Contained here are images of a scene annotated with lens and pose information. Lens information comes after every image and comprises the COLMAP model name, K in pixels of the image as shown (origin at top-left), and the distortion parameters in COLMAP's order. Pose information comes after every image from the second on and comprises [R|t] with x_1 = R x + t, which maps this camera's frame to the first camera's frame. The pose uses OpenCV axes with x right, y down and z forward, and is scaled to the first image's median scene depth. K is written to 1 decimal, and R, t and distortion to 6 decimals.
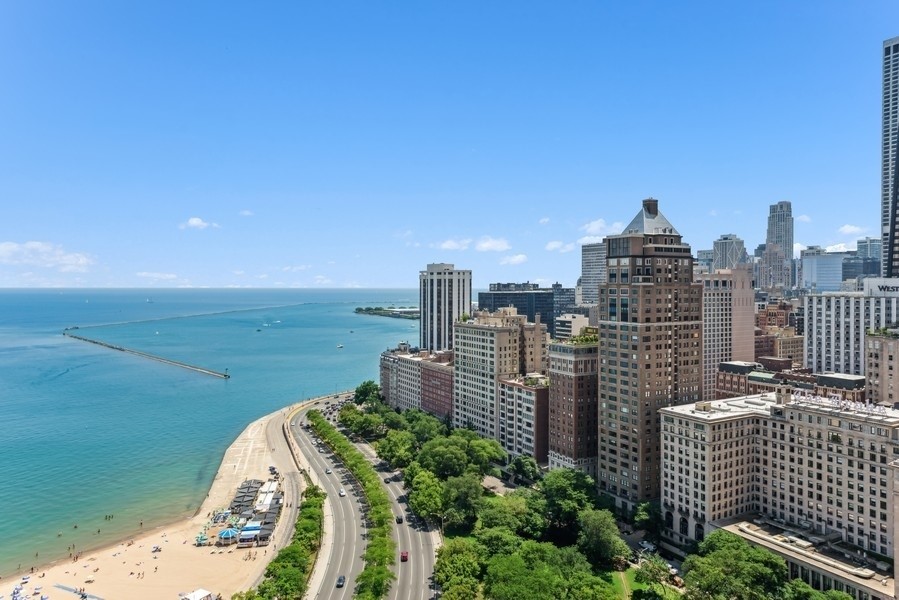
lens RADIAL K [[624.8, 0, 442.1], [0, 624.8, 298.9], [0, 0, 1]] dist [0.009073, -0.001655]
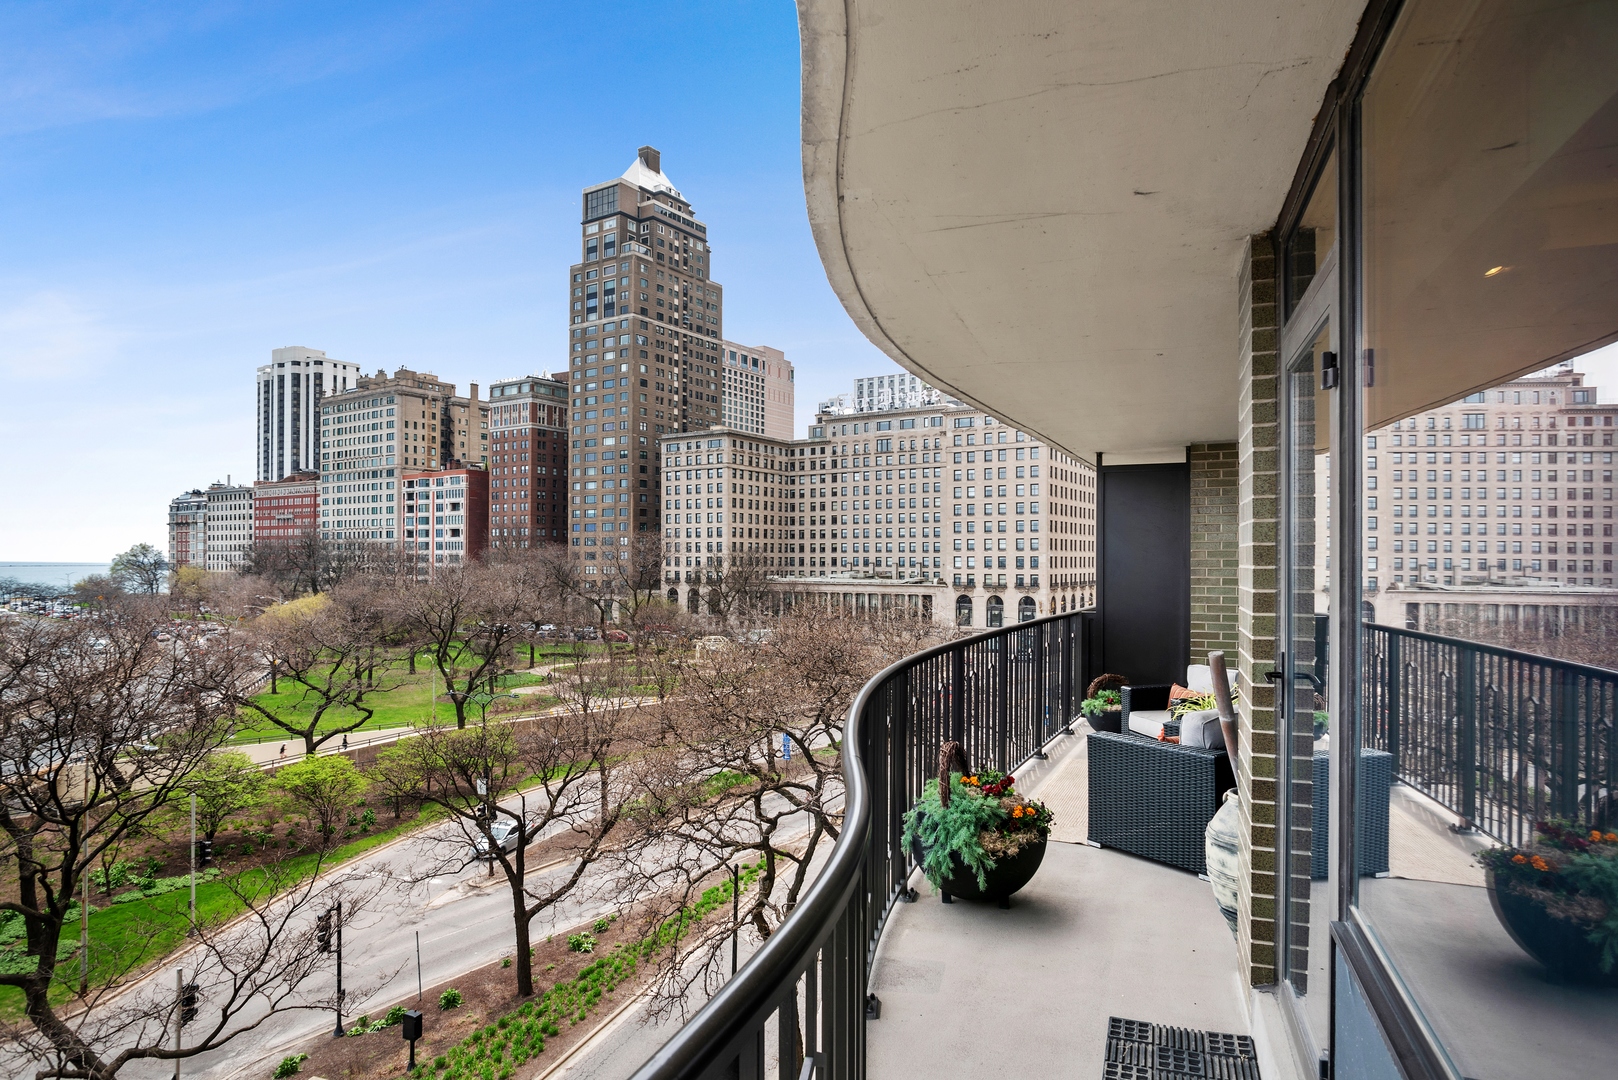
lens RADIAL K [[959.4, 0, 818.6], [0, 959.4, 542.0], [0, 0, 1]] dist [0.006032, -0.000388]
pose [[0.885755, 0.004756, 0.464128, 0.022143], [-0.005689, 0.999984, 0.000611, 0.233267], [-0.464118, -0.003181, 0.885768, 0.021379]]
